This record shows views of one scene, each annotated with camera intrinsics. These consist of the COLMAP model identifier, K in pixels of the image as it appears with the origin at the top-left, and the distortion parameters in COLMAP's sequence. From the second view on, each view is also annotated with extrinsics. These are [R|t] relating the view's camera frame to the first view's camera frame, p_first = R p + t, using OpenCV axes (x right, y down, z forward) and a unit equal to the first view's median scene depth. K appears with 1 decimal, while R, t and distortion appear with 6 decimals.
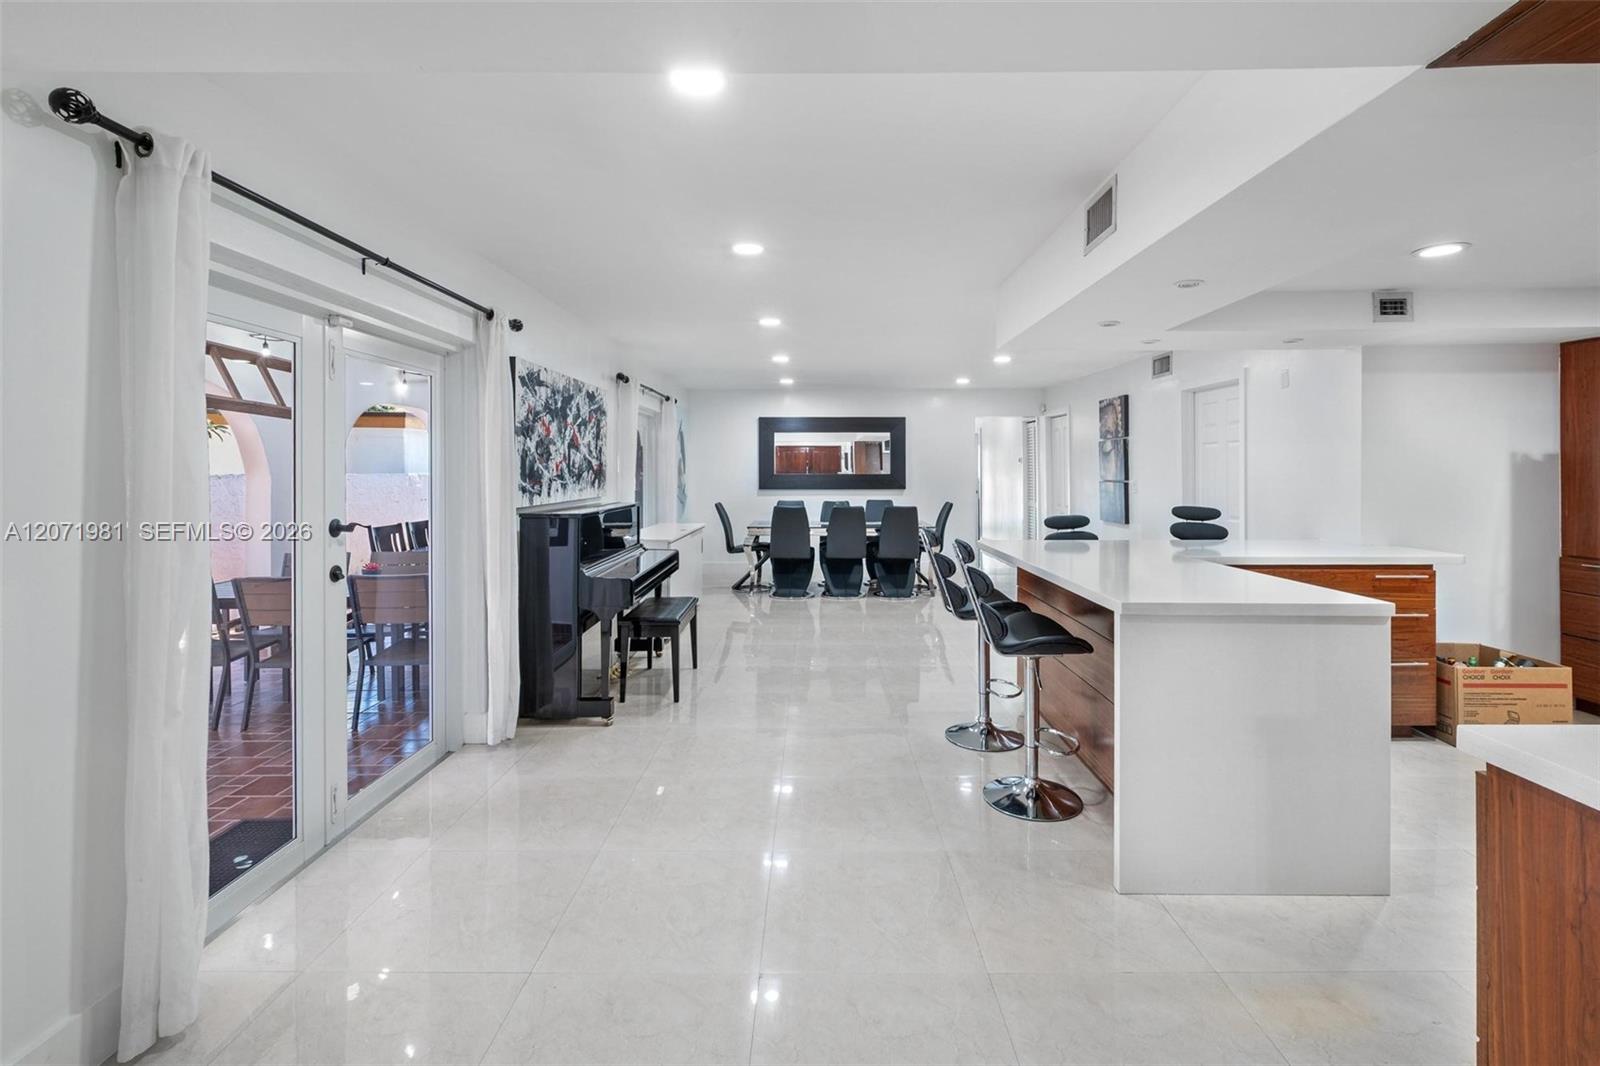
lens RADIAL K [[710.6, 0, 808.0], [0, 710.6, 468.4], [0, 0, 1]] dist [0.000107, -0.001154]
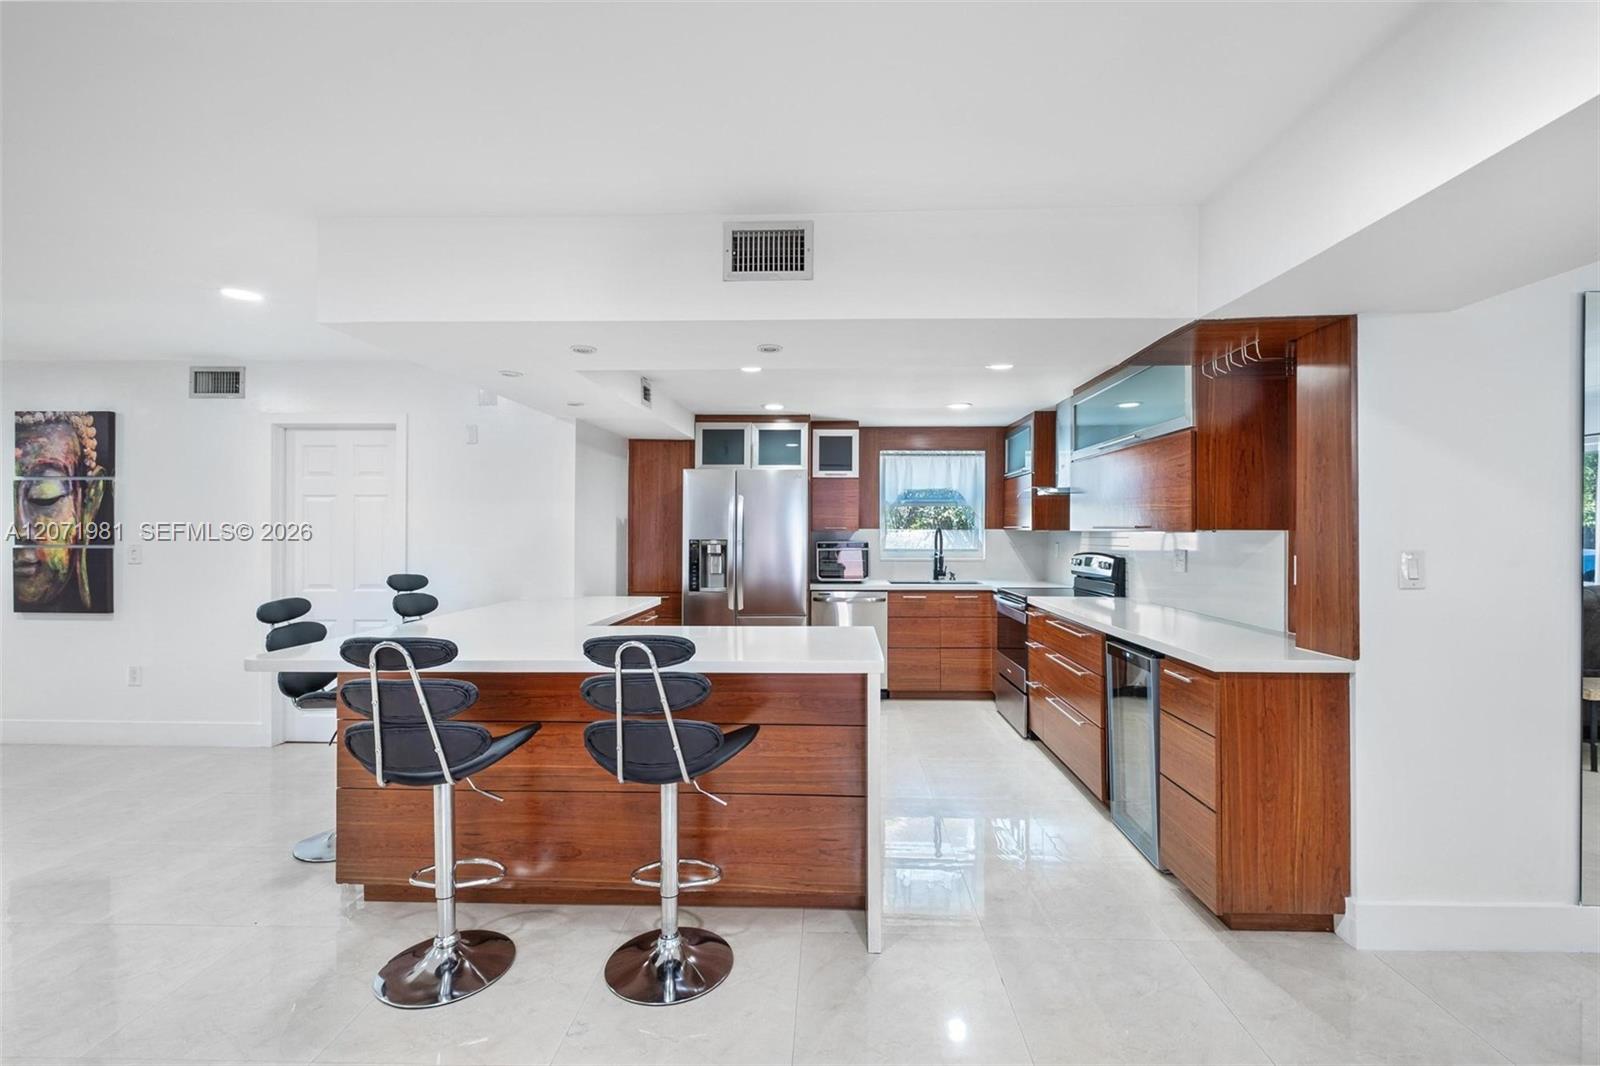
lens RADIAL K [[712.7, 0, 810.5], [0, 712.7, 524.1], [0, 0, 1]] dist [0.008760, -0.004626]
pose [[0.017631, 0.011602, 0.999777, -0.256978], [-0.005796, 0.999917, -0.011502, 0.002590], [-0.999828, -0.005592, 0.017697, 0.485505]]
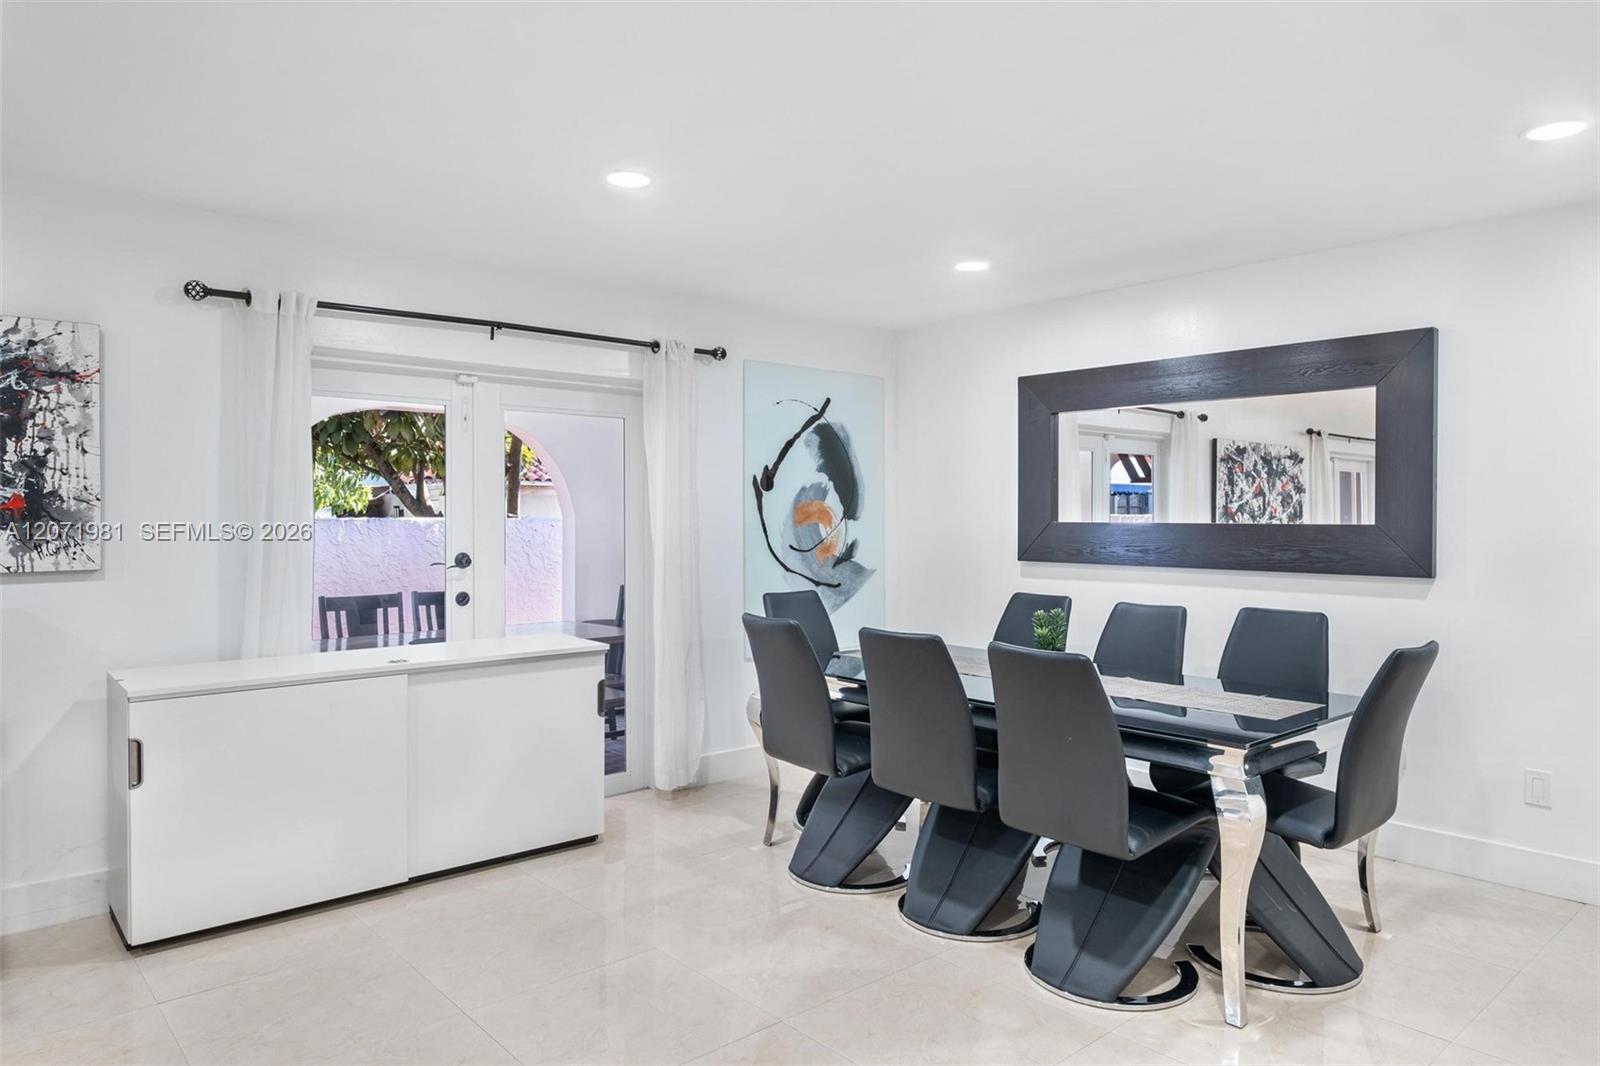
lens RADIAL K [[1021.4, 0, 815.6], [0, 1021.4, 523.3], [0, 0, 1]] dist [0.001396, 0.001616]
pose [[0.675578, 0.007366, -0.737252, 0.508030], [0.001078, 0.999939, 0.010979, 0.004675], [0.737288, -0.008212, 0.675529, 0.987770]]
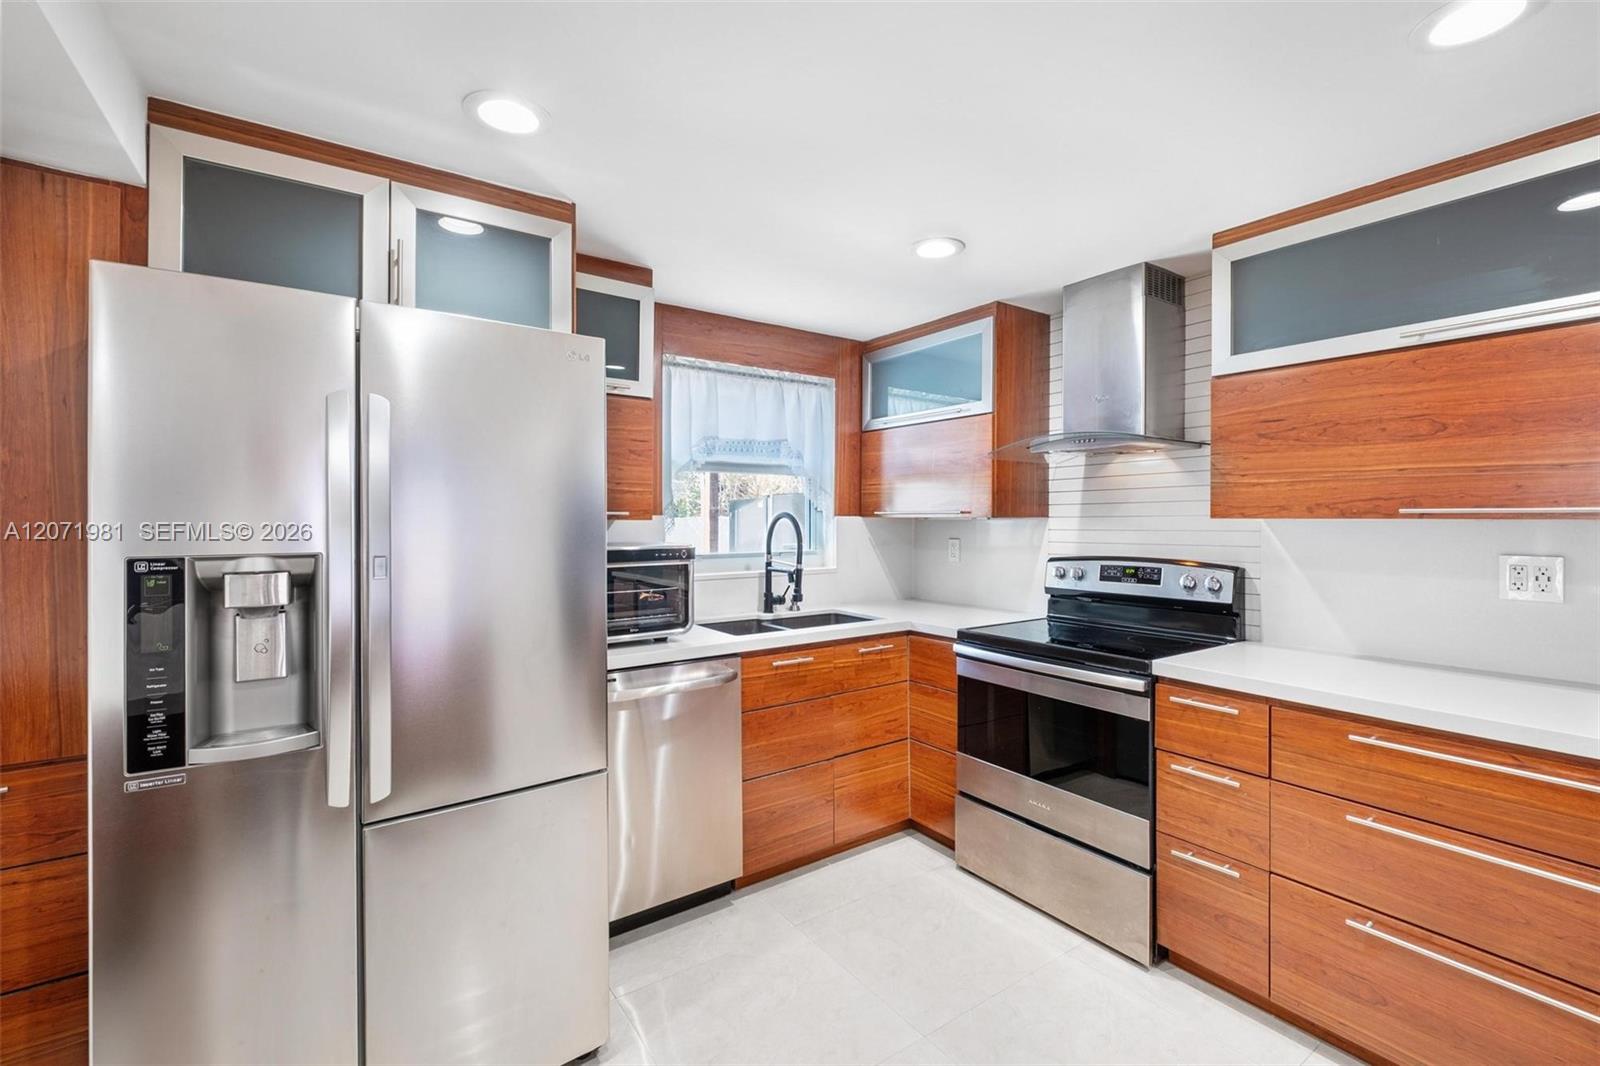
lens RADIAL K [[694.0, 0, 810.8], [0, 694.0, 518.3], [0, 0, 1]] dist [0.010786, -0.009334]
pose [[-0.587817, 0.002850, 0.808989, 0.434988], [-0.001756, 0.999987, -0.004799, 0.001019], [-0.808992, -0.004242, -0.587804, 0.628524]]
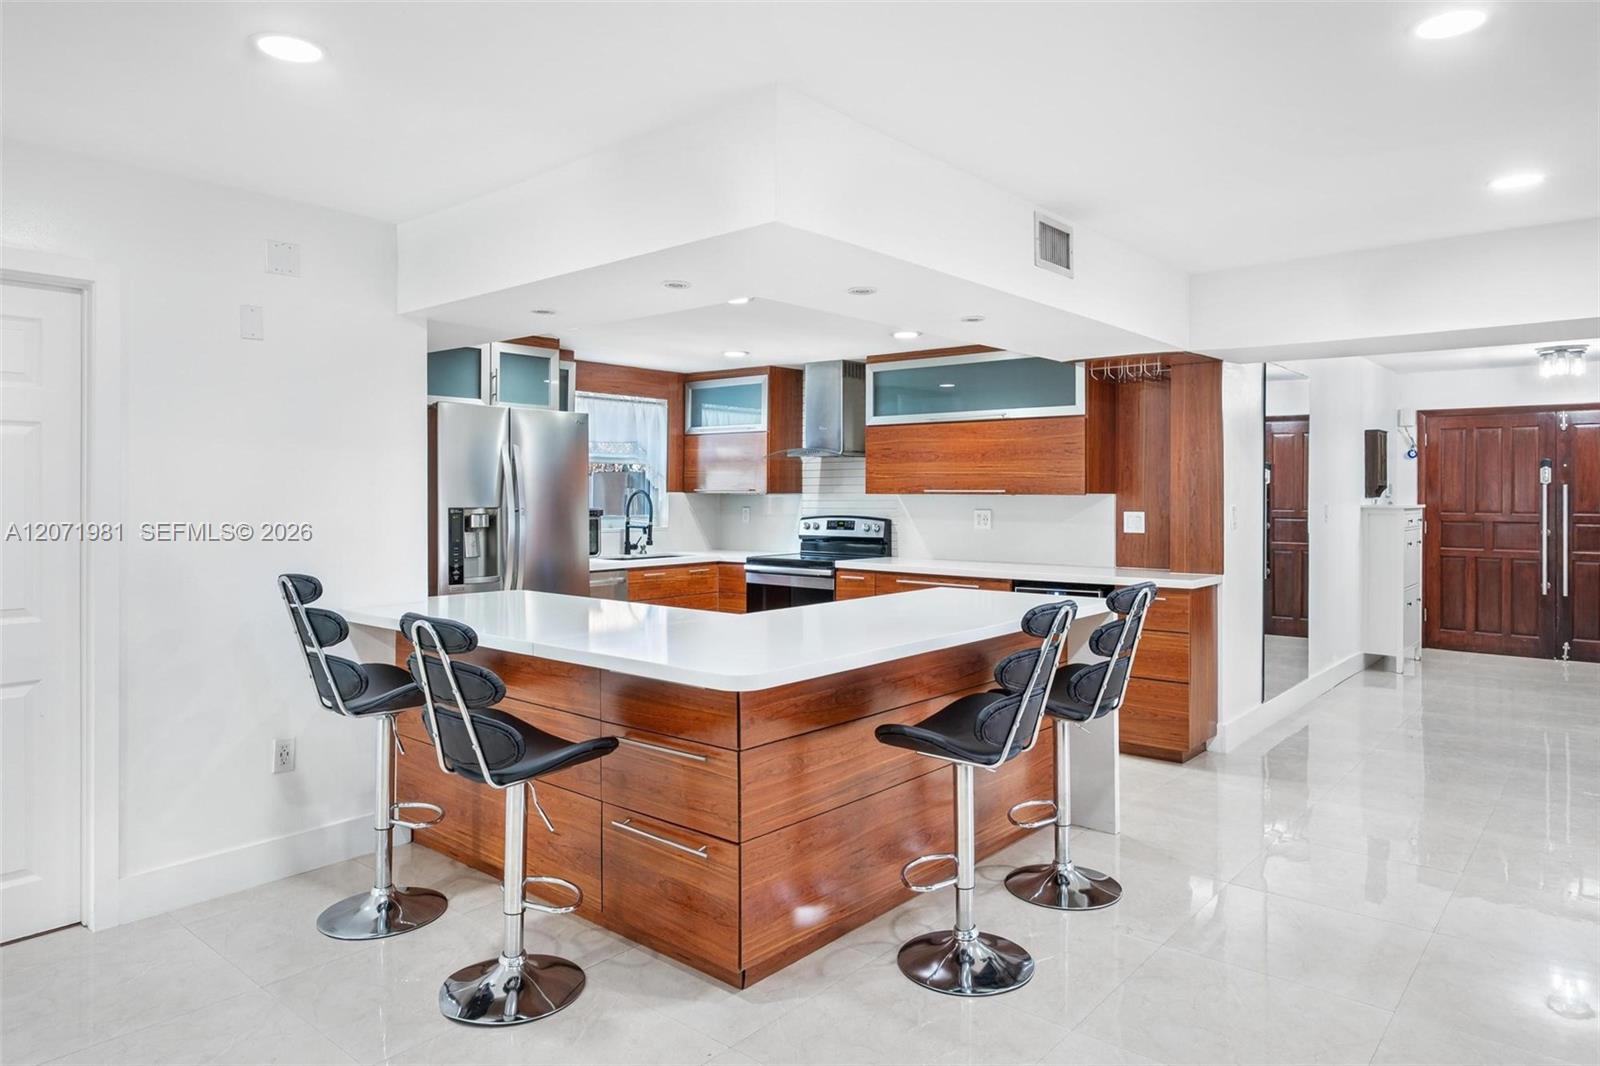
lens RADIAL K [[998.6, 0, 817.0], [0, 998.6, 489.6], [0, 0, 1]] dist [0.001624, -0.000305]
pose [[-0.776466, 0.004140, 0.630145, -0.117627], [-0.001651, 0.999962, -0.008604, 0.004012], [-0.630157, -0.007721, -0.776430, 1.205042]]
